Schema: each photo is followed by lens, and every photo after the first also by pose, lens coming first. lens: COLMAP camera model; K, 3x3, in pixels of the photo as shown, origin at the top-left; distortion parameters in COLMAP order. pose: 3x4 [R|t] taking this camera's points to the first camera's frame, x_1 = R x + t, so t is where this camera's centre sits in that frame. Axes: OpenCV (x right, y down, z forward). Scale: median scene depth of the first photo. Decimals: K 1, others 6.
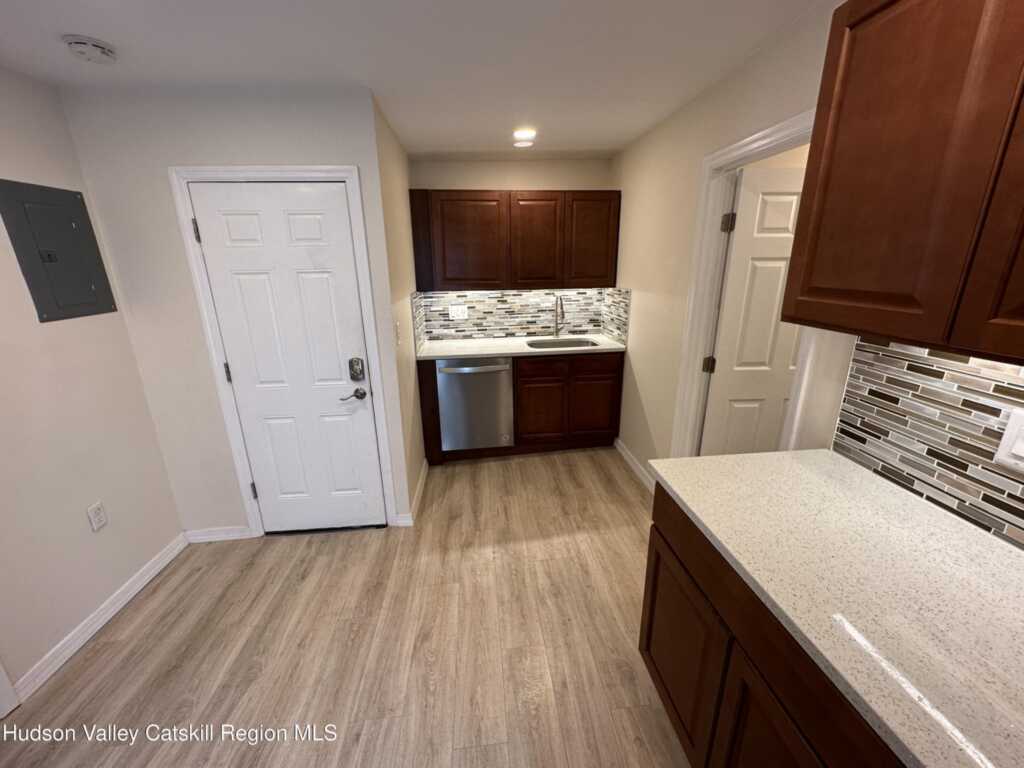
lens RADIAL K [[406.8, 0, 510.3], [0, 406.8, 383.8], [0, 0, 1]] dist [-0.001839, 0.000300]
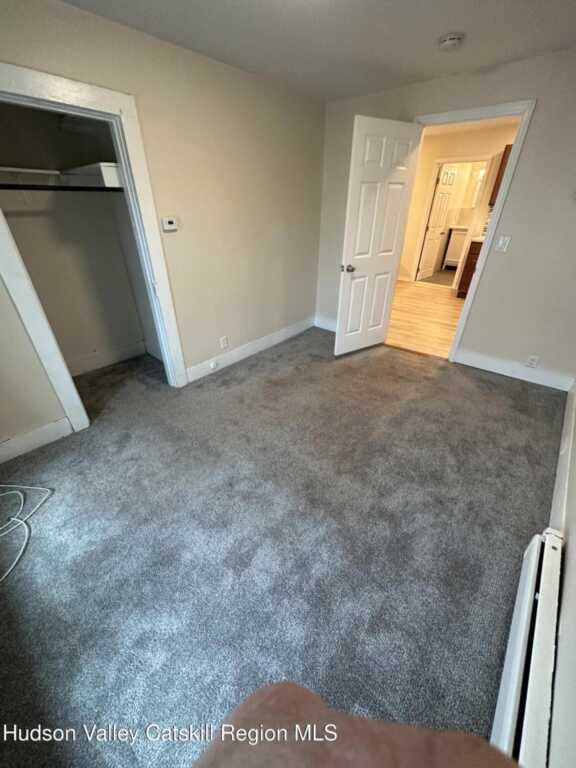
lens RADIAL K [[305.1, 0, 288.1], [0, 305.1, 386.6], [0, 0, 1]] dist [-0.001839, 0.000300]
pose [[0.719100, -0.347251, 0.601924, -2.614428], [0.184031, 0.930430, 0.316911, 0.179950], [-0.670096, -0.117118, 0.732977, -0.254174]]
